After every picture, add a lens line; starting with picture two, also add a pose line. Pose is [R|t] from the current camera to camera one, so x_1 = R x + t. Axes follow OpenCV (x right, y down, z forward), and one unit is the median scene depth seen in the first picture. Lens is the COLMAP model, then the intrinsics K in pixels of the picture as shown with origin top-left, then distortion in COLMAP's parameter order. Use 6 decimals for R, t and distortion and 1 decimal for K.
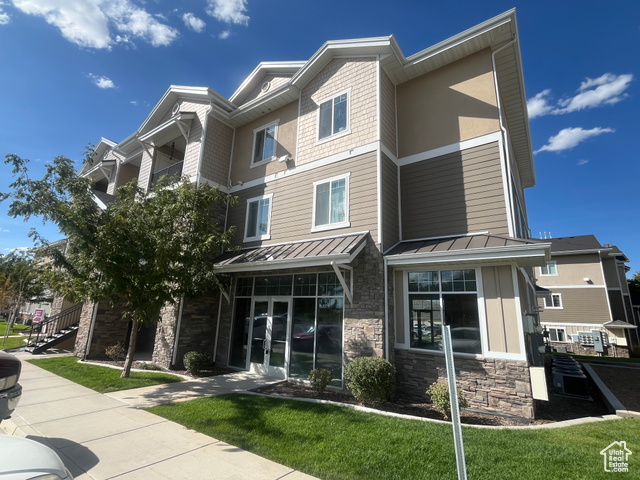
lens RADIAL K [[310.5, 0, 318.0], [0, 310.5, 238.5], [0, 0, 1]] dist [0.000086, -0.003232]
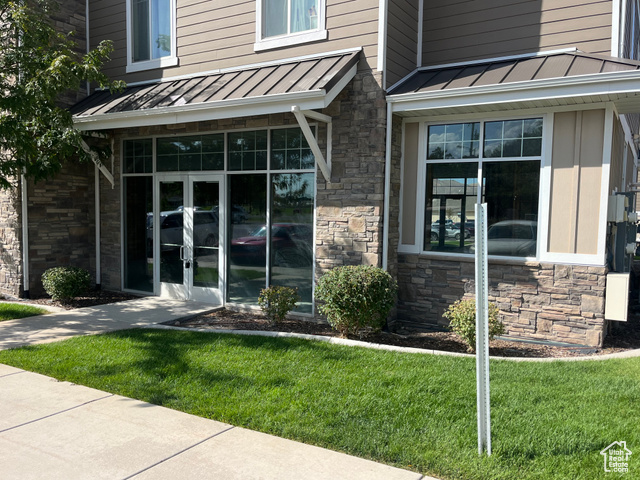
lens RADIAL K [[536.3, 0, 318.7], [0, 536.3, 246.9], [0, 0, 1]] dist [0.049848, -0.049357]
pose [[0.996830, -0.024218, 0.075780, 0.010531], [-0.000200, 0.951772, 0.306806, 0.017867], [-0.079555, -0.305849, 0.948750, 0.011828]]
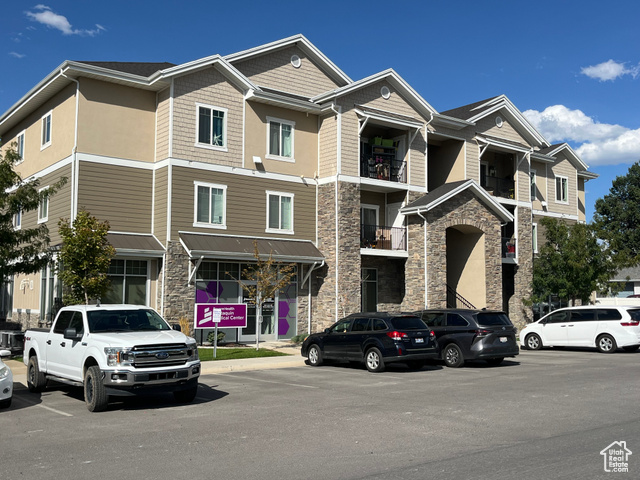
lens RADIAL K [[675.8, 0, 319.7], [0, 675.8, 246.3], [0, 0, 1]] dist [0.037606, 0.000000]
pose [[0.278043, 0.035710, 0.959904, -4.925100], [-0.228585, 0.973061, 0.030012, 0.150958], [-0.932974, -0.227765, 0.278716, 1.375951]]
